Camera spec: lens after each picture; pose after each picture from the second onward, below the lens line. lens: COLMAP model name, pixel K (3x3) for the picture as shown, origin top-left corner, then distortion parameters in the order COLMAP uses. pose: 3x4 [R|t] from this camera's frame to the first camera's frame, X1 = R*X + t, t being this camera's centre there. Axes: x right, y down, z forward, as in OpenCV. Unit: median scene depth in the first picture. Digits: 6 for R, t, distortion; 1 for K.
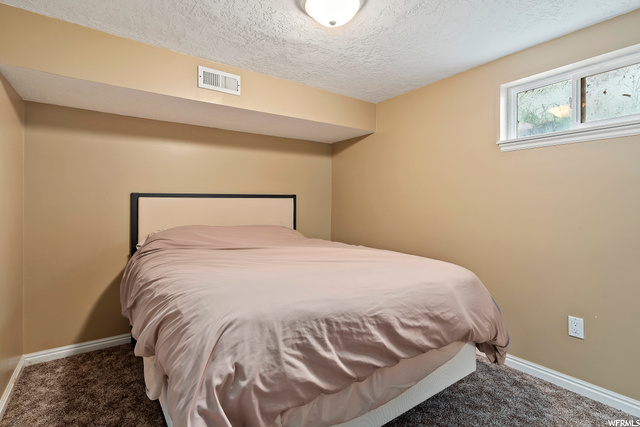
lens RADIAL K [[312.8, 0, 318.0], [0, 312.8, 198.9], [0, 0, 1]] dist [0.000588, 0.000053]
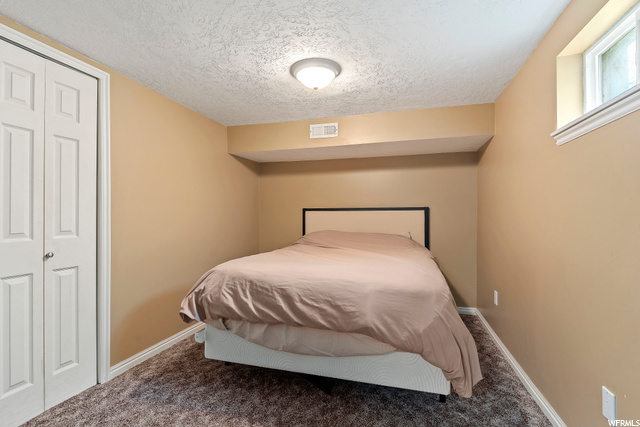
lens RADIAL K [[312.8, 0, 318.0], [0, 312.8, 198.9], [0, 0, 1]] dist [0.000588, 0.000053]
pose [[0.615797, -0.040736, -0.786851, 1.287186], [0.010696, 0.999003, -0.043348, 0.002443], [0.787833, 0.018278, 0.615618, 0.156474]]
